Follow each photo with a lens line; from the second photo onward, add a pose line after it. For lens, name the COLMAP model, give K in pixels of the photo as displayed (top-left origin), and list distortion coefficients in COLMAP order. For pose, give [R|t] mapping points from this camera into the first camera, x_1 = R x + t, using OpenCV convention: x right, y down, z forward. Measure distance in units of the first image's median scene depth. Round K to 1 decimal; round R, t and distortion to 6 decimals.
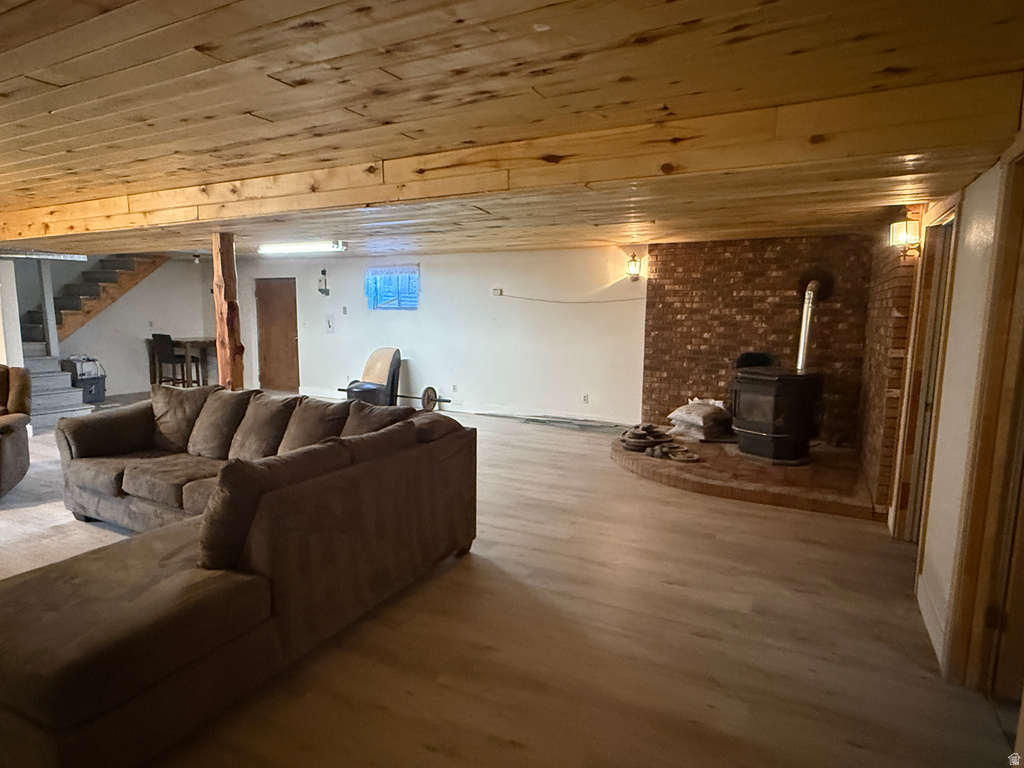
lens RADIAL K [[568.6, 0, 512.0], [0, 568.6, 384.0], [0, 0, 1]] dist [0.002334, 0.000911]
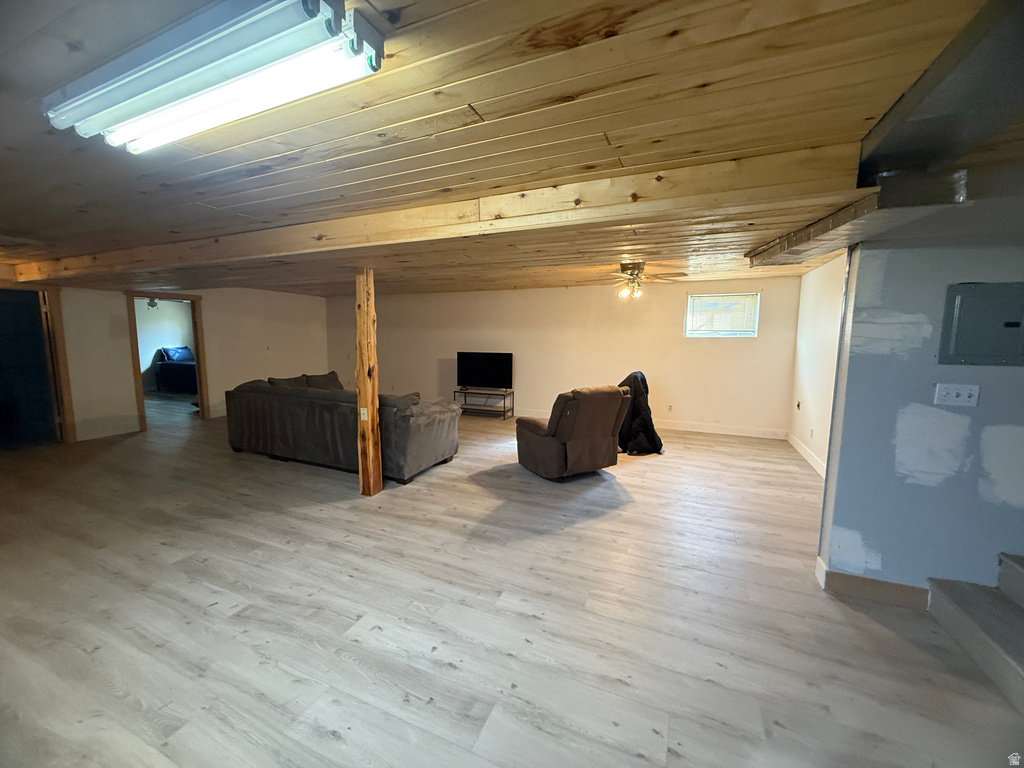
lens RADIAL K [[407.8, 0, 507.4], [0, 407.8, 383.0], [0, 0, 1]] dist [0.001047, -0.000453]
pose [[-0.998085, -0.014326, -0.060168, -0.887742], [-0.028435, 0.970183, 0.240700, -0.298649], [0.054926, 0.241950, -0.968733, 2.221803]]
